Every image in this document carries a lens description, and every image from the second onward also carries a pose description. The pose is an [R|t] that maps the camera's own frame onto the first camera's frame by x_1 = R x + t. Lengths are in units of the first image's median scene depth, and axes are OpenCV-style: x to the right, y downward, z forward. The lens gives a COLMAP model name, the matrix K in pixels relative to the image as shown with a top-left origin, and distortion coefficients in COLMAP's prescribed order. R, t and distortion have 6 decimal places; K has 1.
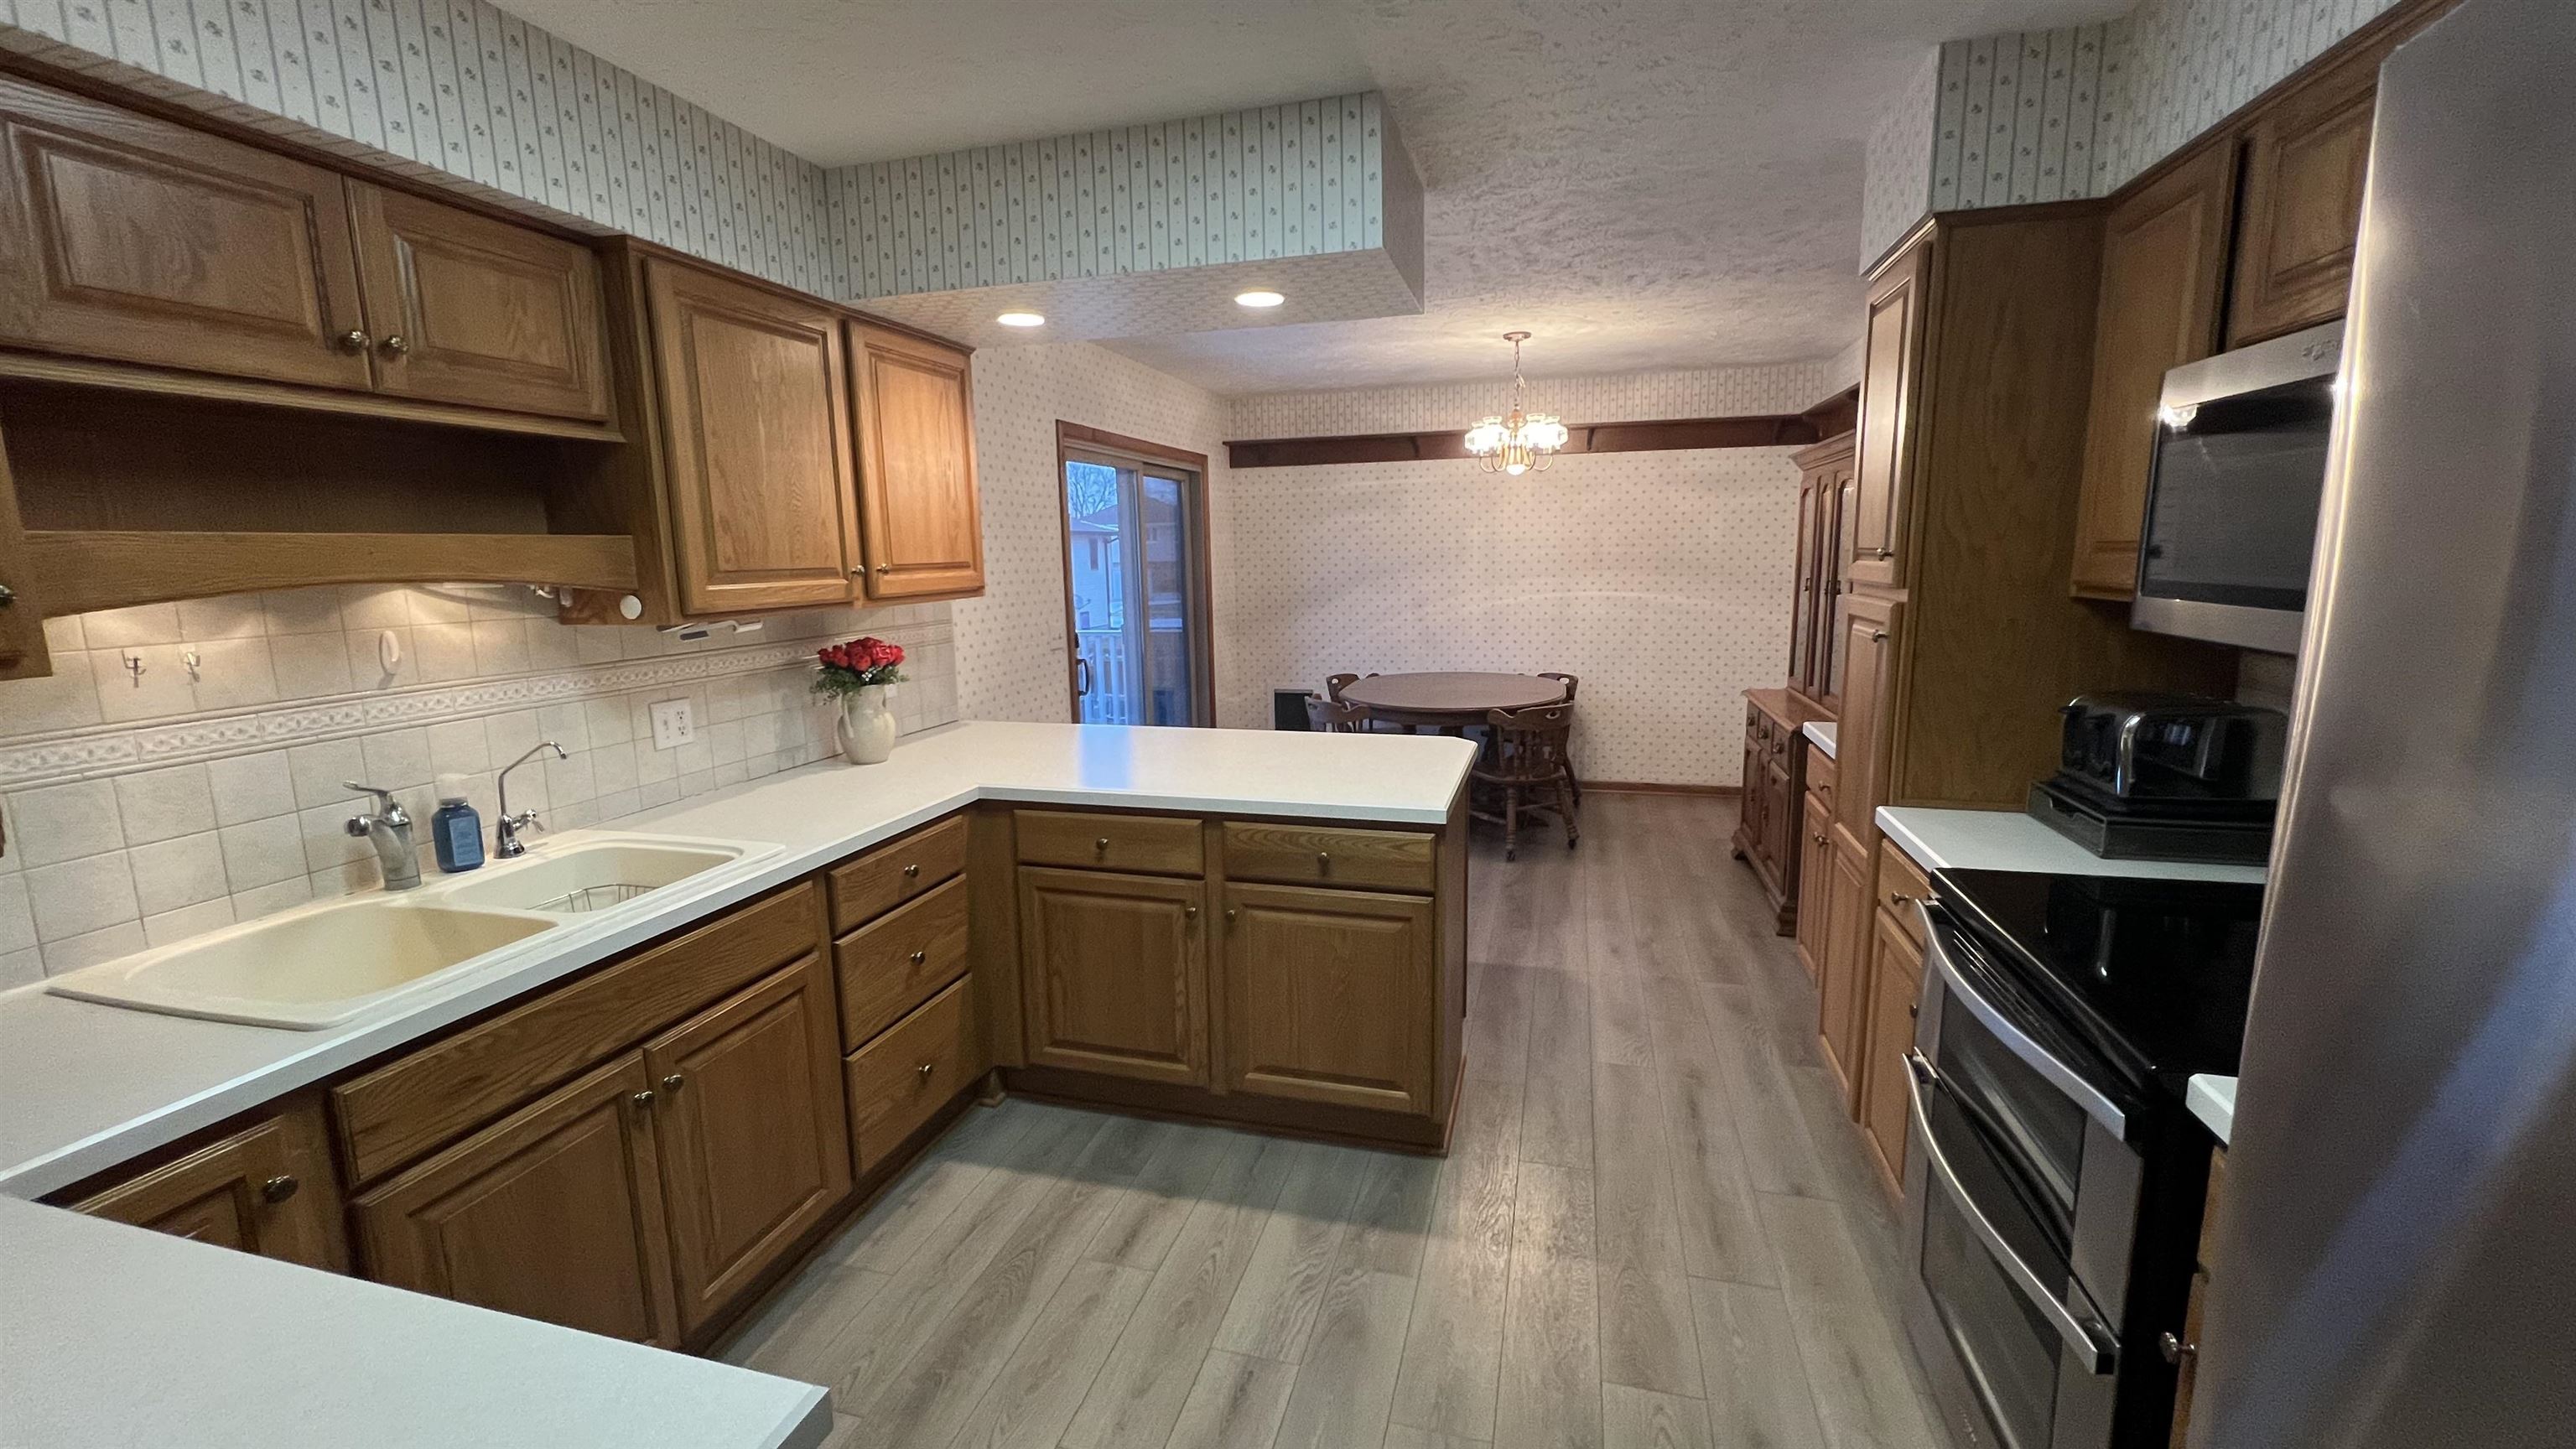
lens RADIAL K [[1073.3, 0, 1282.4], [0, 1073.3, 731.1], [0, 0, 1]] dist [0.002061, 0.000385]
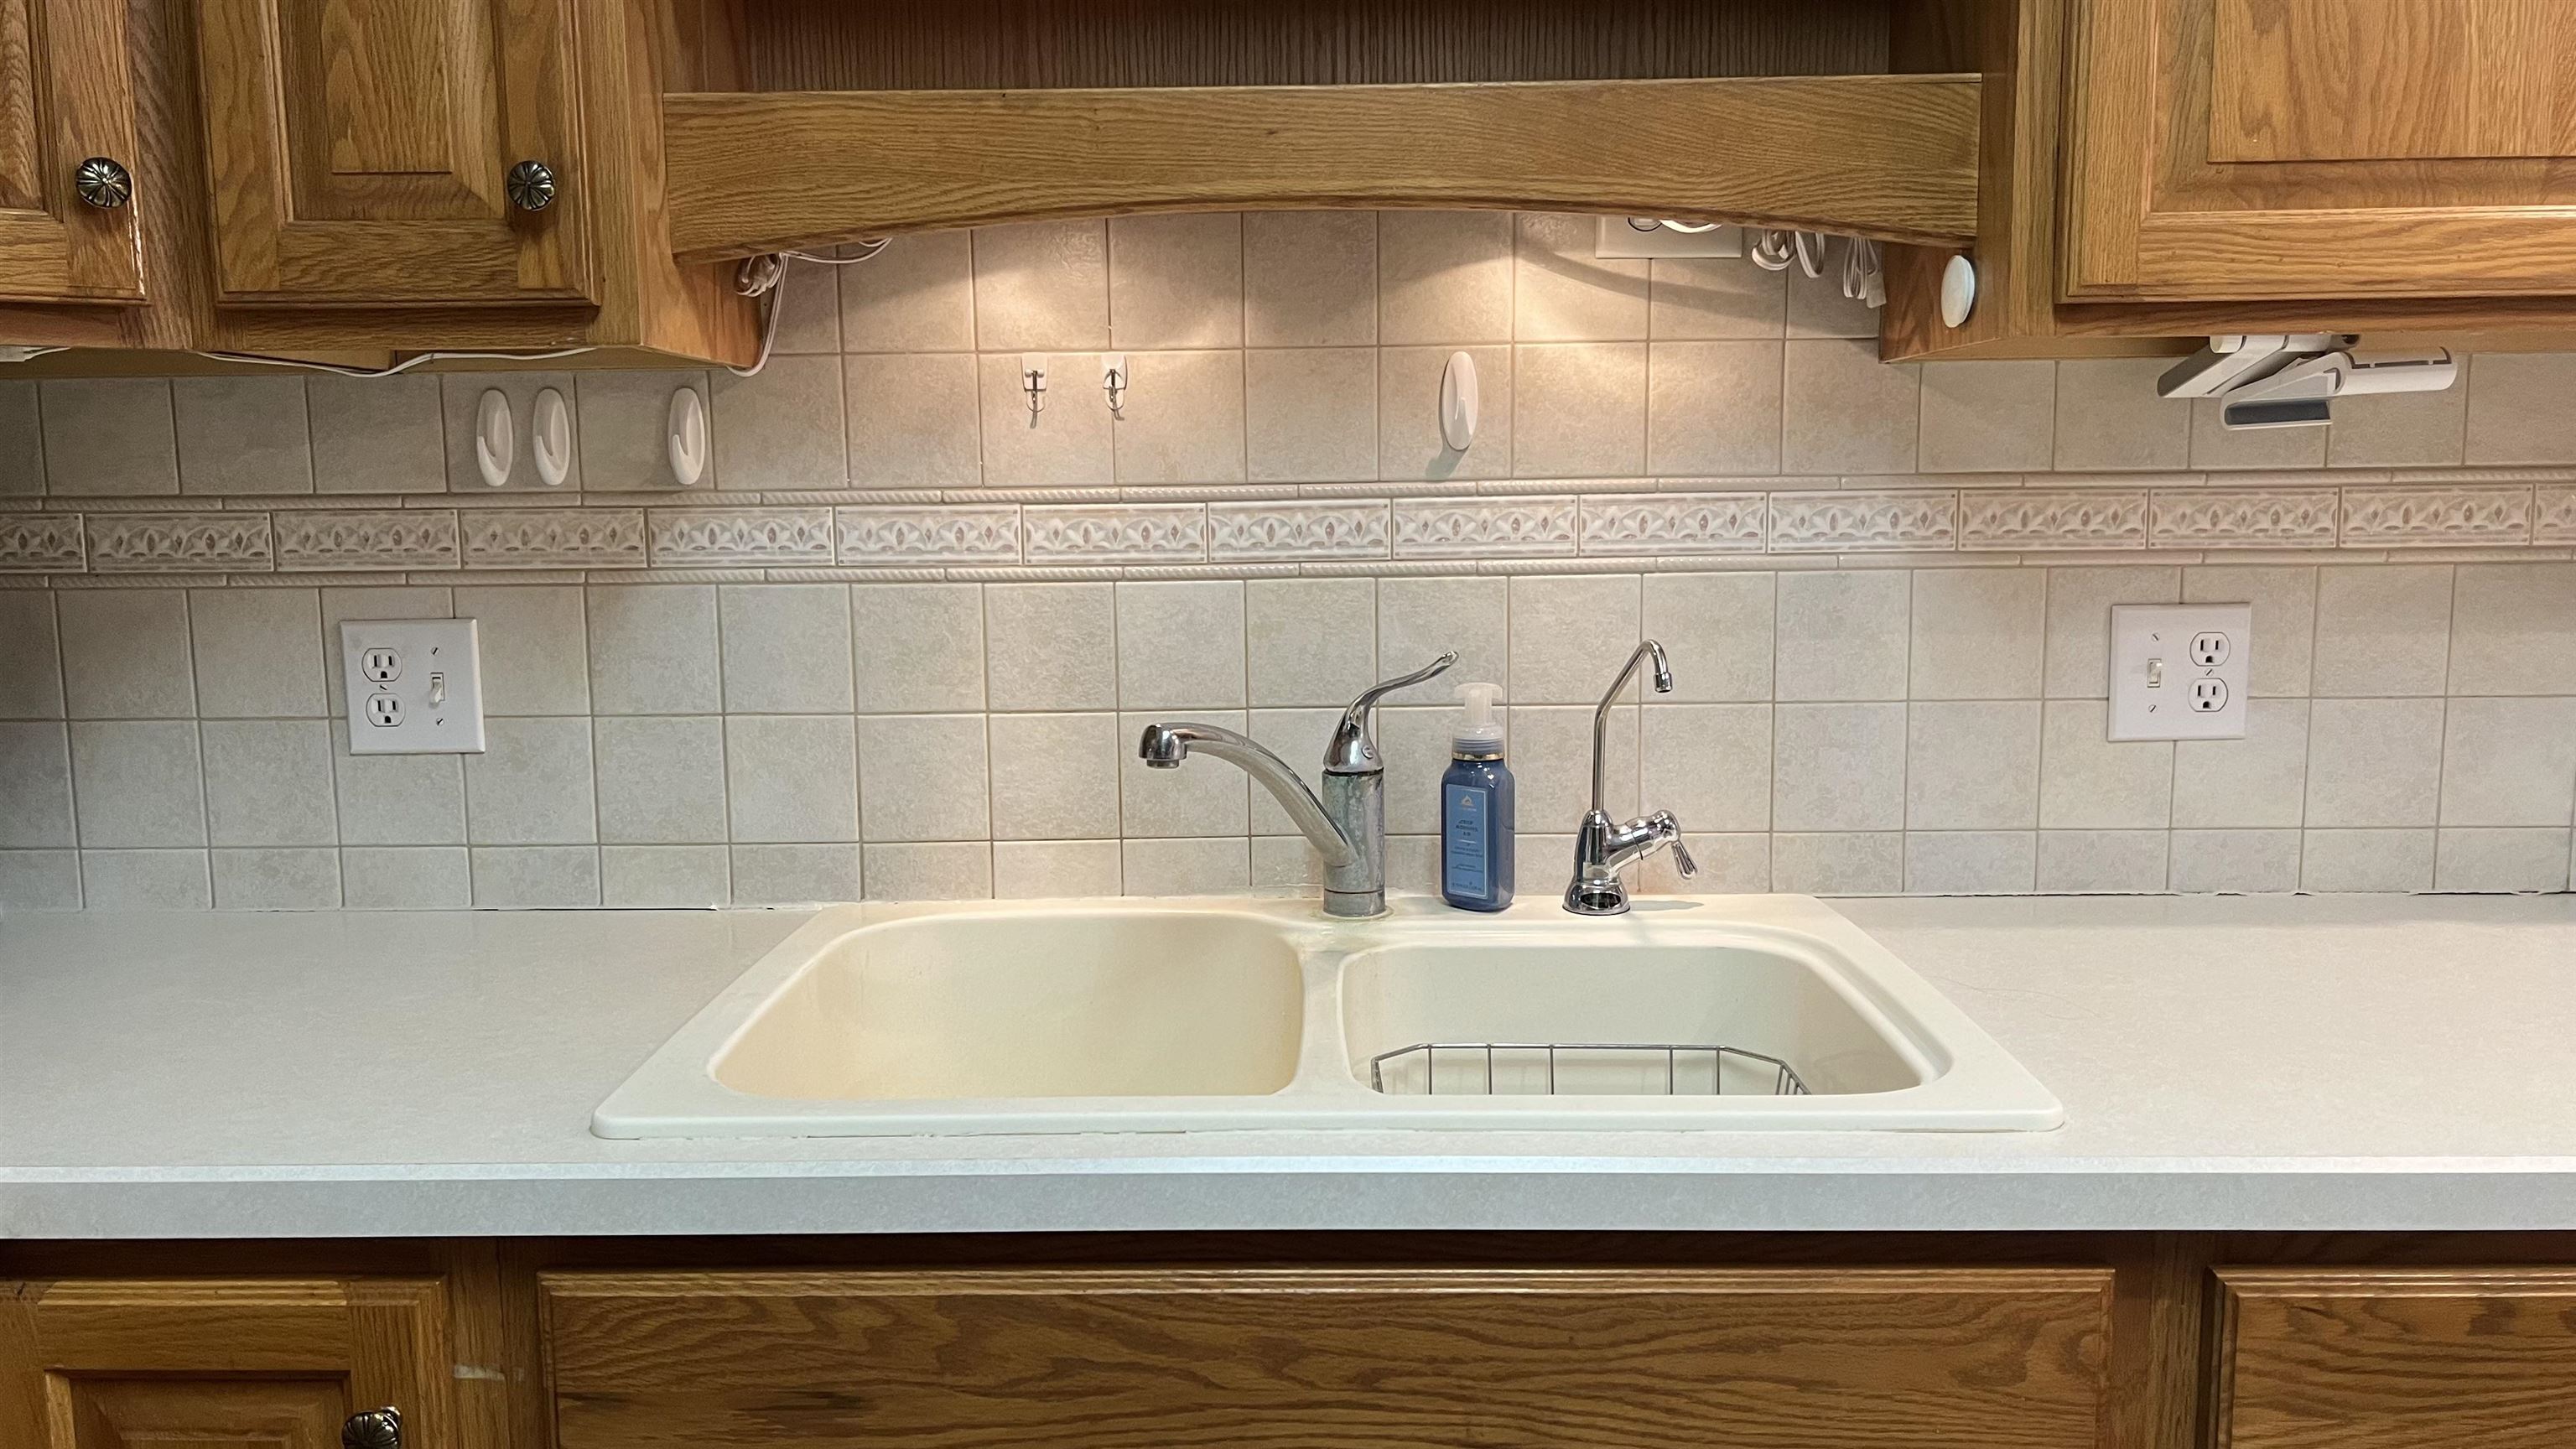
lens RADIAL K [[1925.4, 0, 1286.9], [0, 1925.4, 743.1], [0, 0, 1]] dist [0.031501, -0.013105]
pose [[0.255912, 0.152207, -0.954642, -0.054900], [-0.159254, 0.980672, 0.113665, -0.012025], [0.953492, 0.122942, 0.275206, 0.696616]]
